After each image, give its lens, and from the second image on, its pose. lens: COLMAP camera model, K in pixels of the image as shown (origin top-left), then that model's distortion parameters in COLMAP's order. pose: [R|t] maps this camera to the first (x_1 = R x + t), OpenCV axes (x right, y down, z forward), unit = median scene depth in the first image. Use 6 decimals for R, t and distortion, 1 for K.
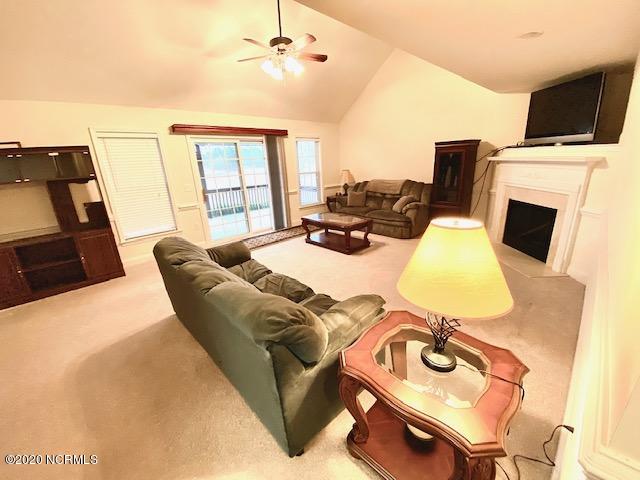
lens RADIAL K [[259.6, 0, 320.0], [0, 259.6, 240.0], [0, 0, 1]] dist [-0.010940, -0.000336]
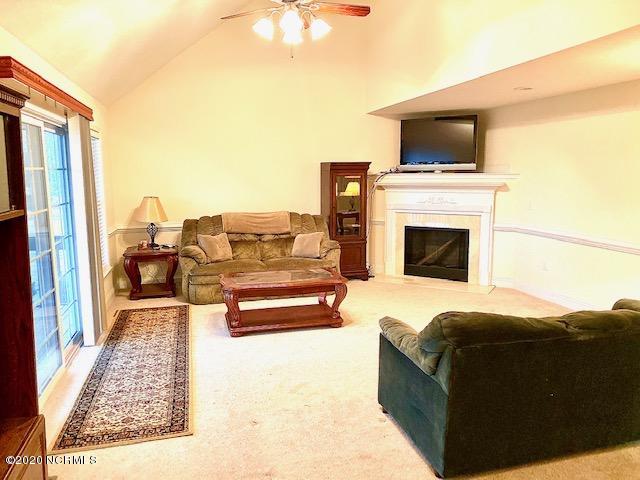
lens RADIAL K [[480.9, 0, 320.0], [0, 480.9, 240.0], [0, 0, 1]] dist [0.000695, -0.000640]
pose [[0.453092, -0.064957, 0.889094, -0.942814], [0.244241, 0.968225, -0.053730, -0.097847], [-0.857353, 0.241498, 0.454560, 0.511424]]
